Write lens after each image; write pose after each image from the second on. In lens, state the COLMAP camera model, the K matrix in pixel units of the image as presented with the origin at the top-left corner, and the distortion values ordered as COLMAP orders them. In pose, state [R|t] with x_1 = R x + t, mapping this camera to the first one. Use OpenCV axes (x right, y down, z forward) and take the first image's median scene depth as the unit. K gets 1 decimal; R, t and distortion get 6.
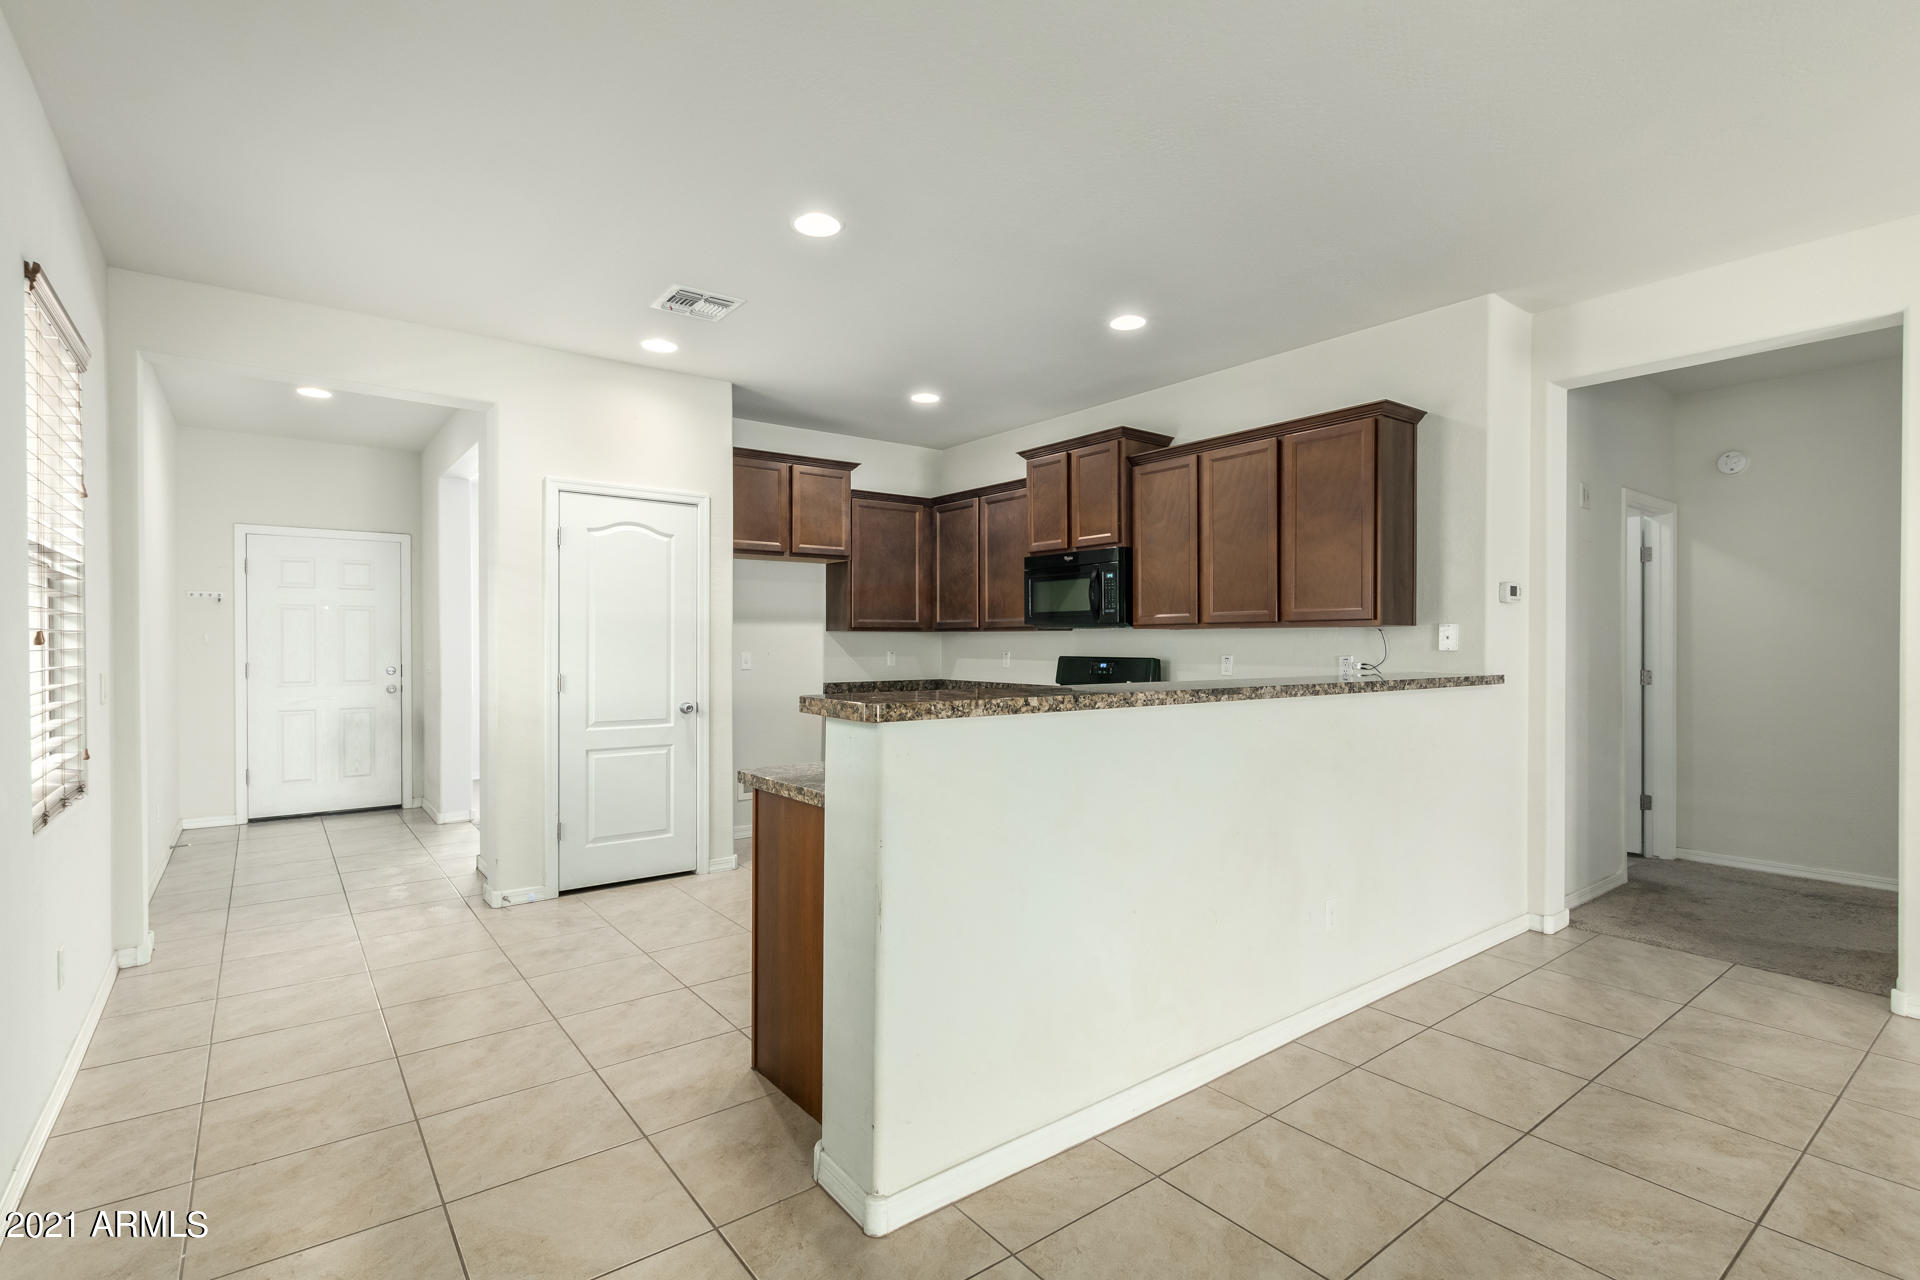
lens RADIAL K [[874.5, 0, 978.9], [0, 874.5, 647.6], [0, 0, 1]] dist [0.007672, -0.004543]
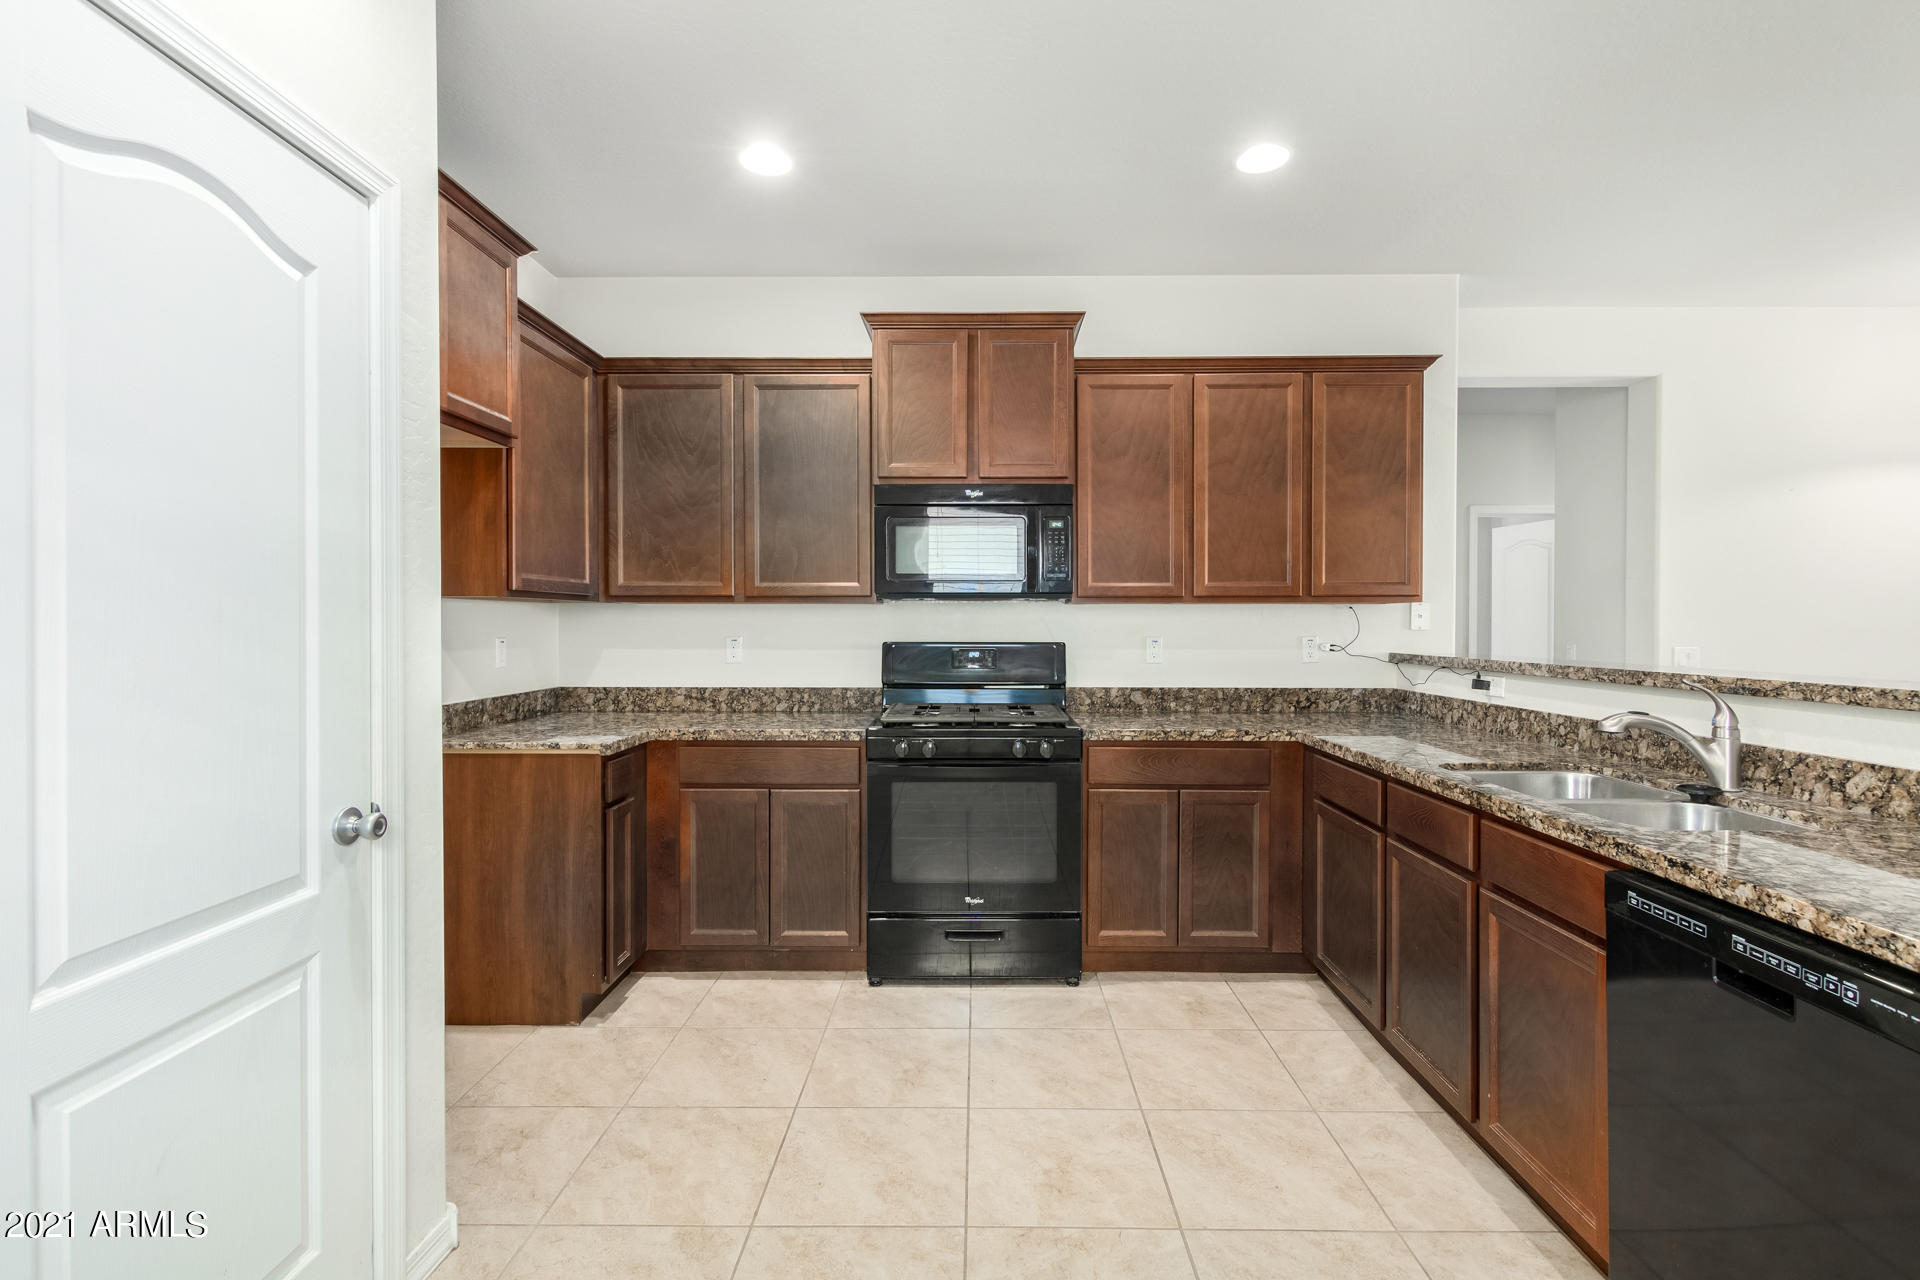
lens RADIAL K [[874.5, 0, 968.1], [0, 874.5, 633.2], [0, 0, 1]] dist [0.007672, -0.004543]
pose [[0.637135, -0.010176, 0.770685, -0.406740], [0.004387, 0.999945, 0.009576, -0.003279], [-0.770740, -0.002720, 0.637144, 0.582266]]
